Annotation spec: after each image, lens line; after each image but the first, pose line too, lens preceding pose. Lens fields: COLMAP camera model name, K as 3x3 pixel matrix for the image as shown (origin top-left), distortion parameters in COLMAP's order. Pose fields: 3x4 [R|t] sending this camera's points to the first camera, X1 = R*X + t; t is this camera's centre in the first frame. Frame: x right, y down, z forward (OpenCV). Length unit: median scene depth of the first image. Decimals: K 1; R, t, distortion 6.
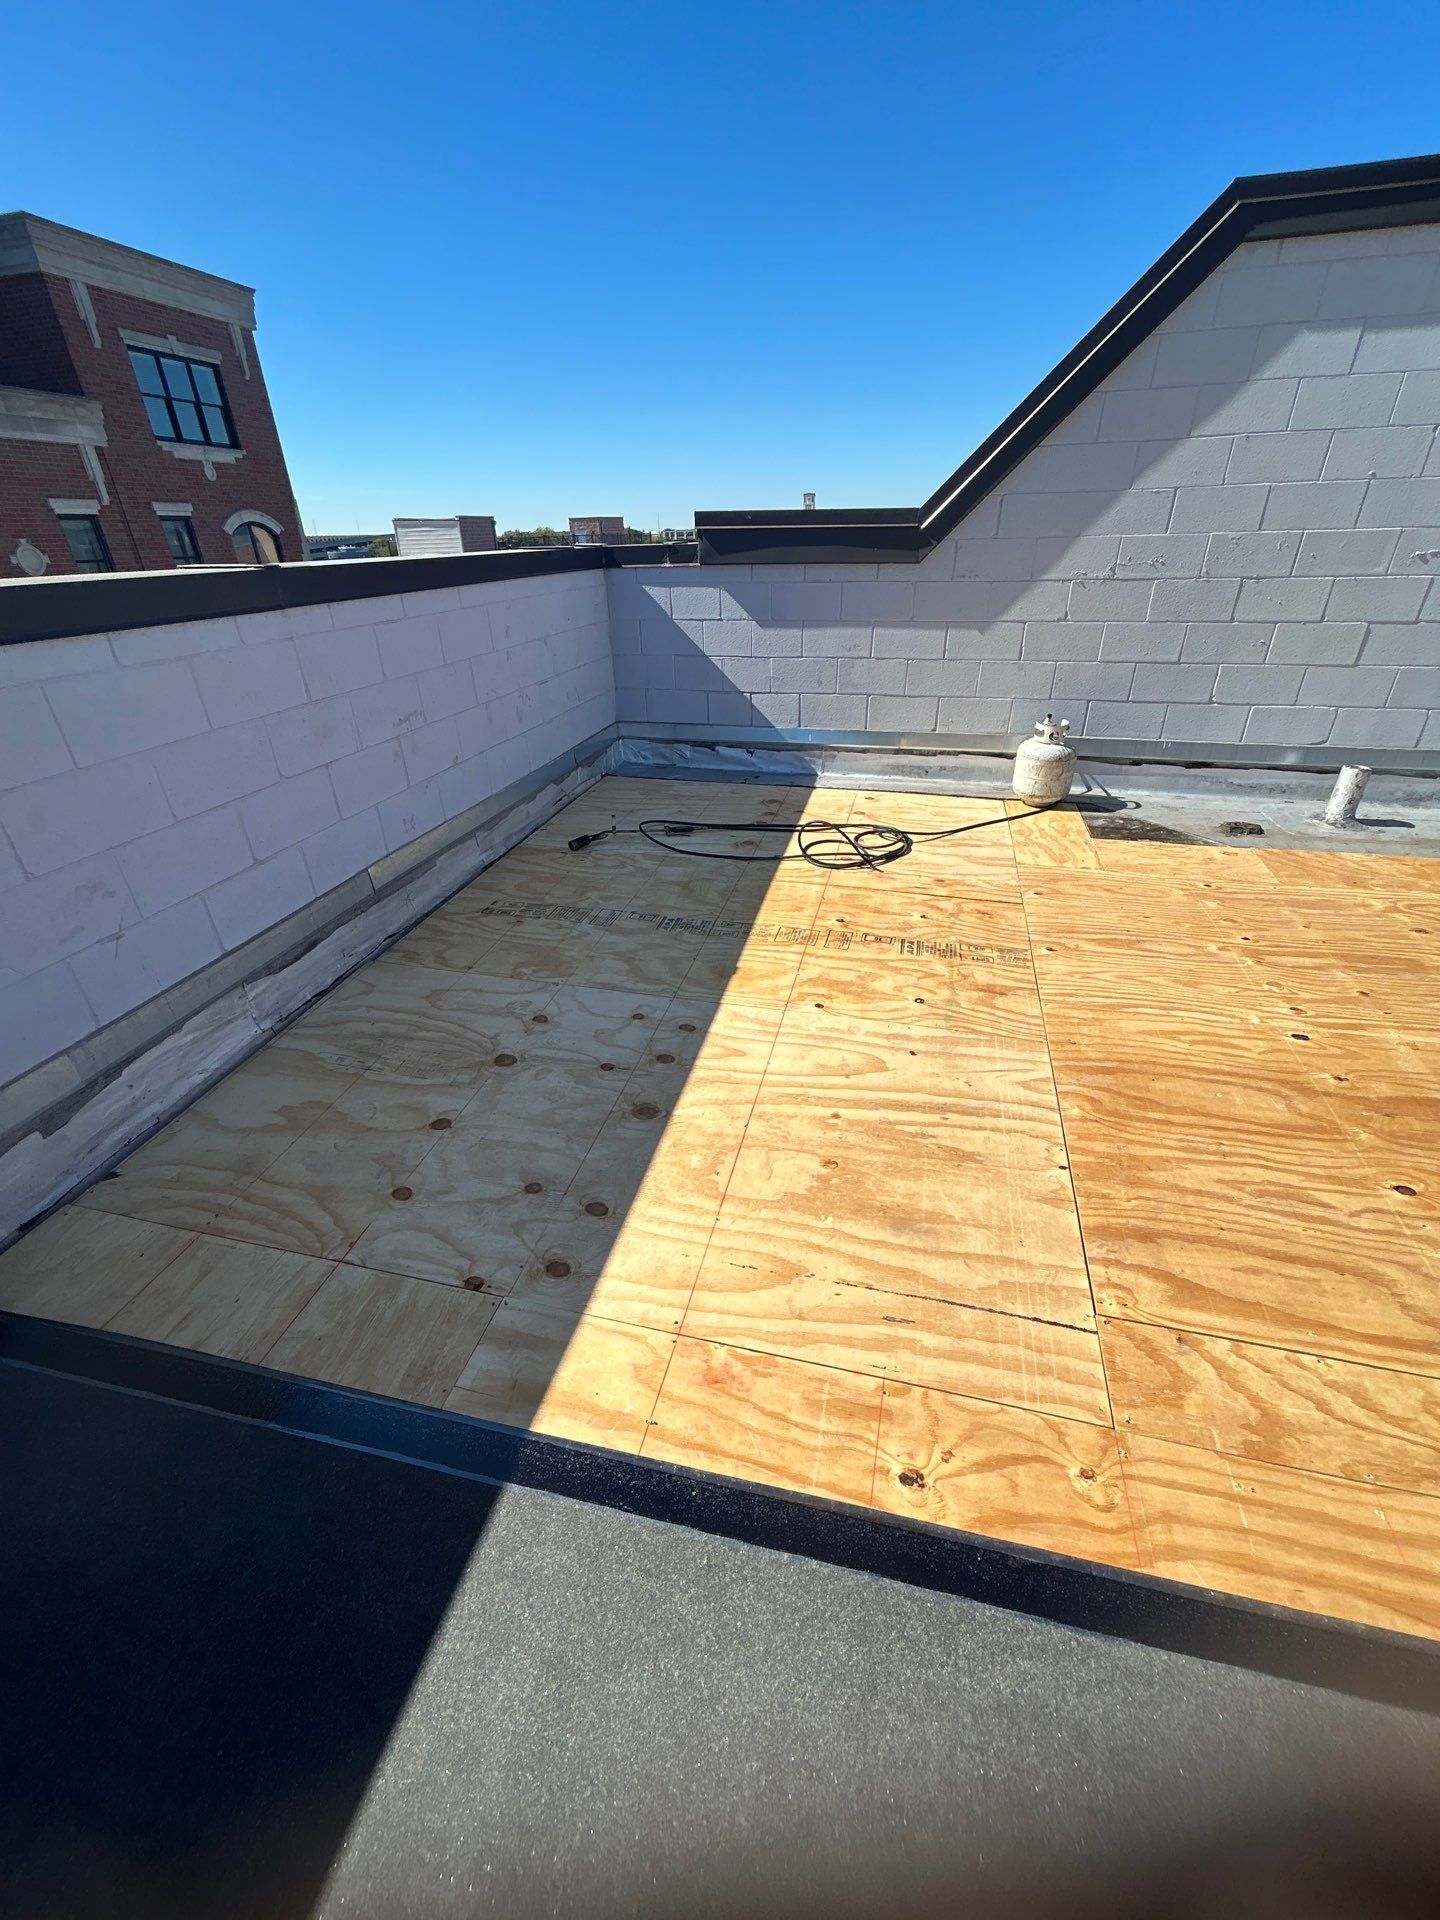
lens RADIAL K [[766.5, 0, 720.0], [0, 766.5, 960.0], [0, 0, 1]] dist [0.001282, 0.000258]
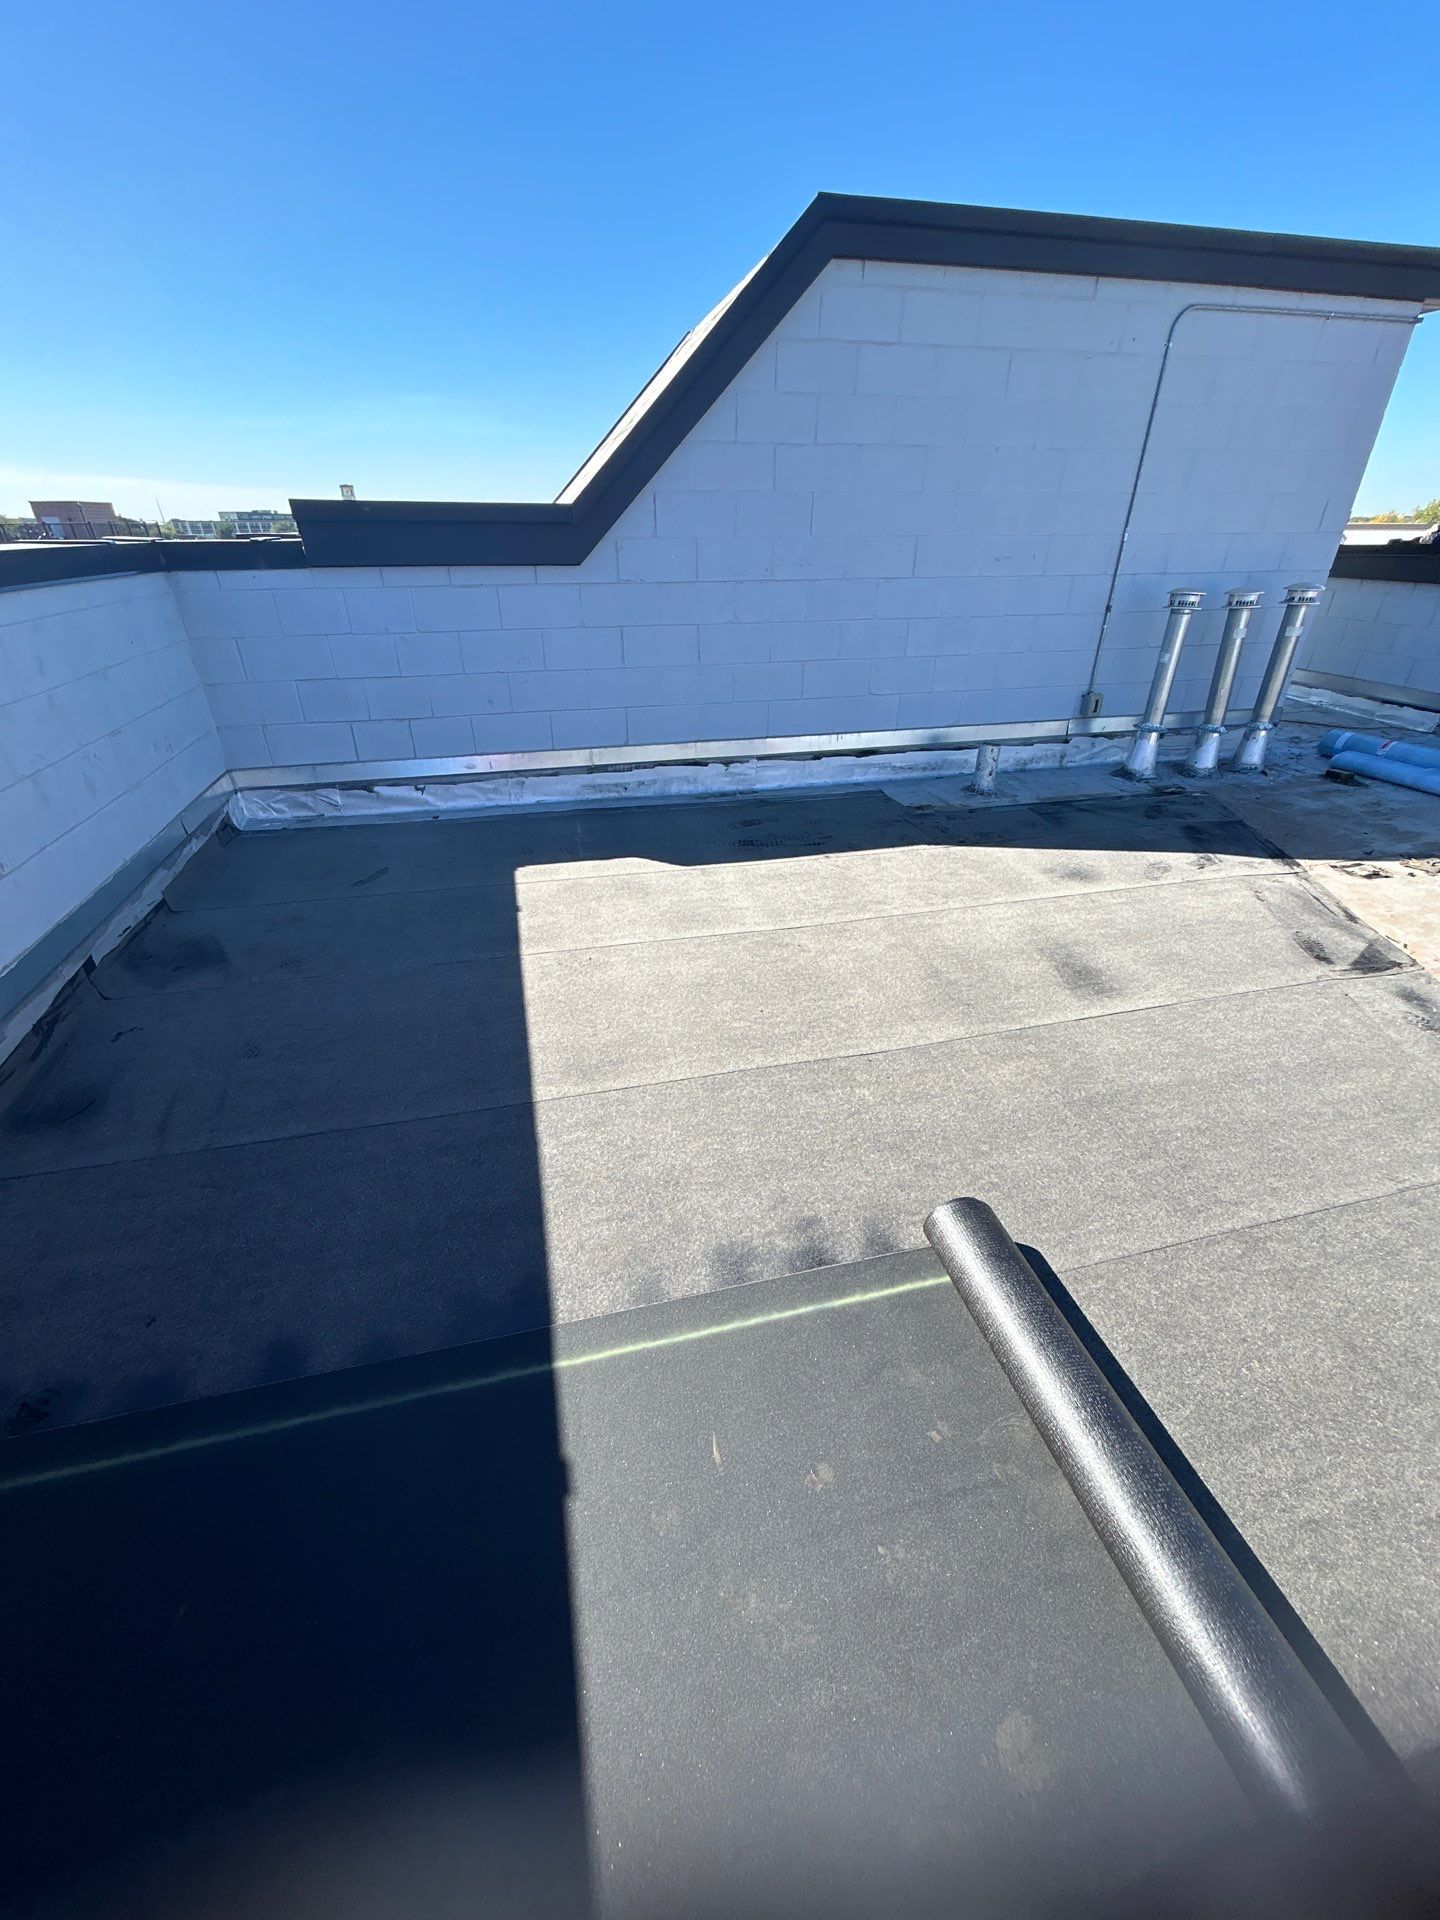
lens RADIAL K [[782.2, 0, 720.0], [0, 782.2, 960.0], [0, 0, 1]] dist [-0.001091, -0.000120]
pose [[0.885564, -0.211451, 0.413600, -0.089705], [0.212945, 0.976113, 0.043093, -0.079971], [-0.412833, 0.049912, 0.909438, 0.141457]]
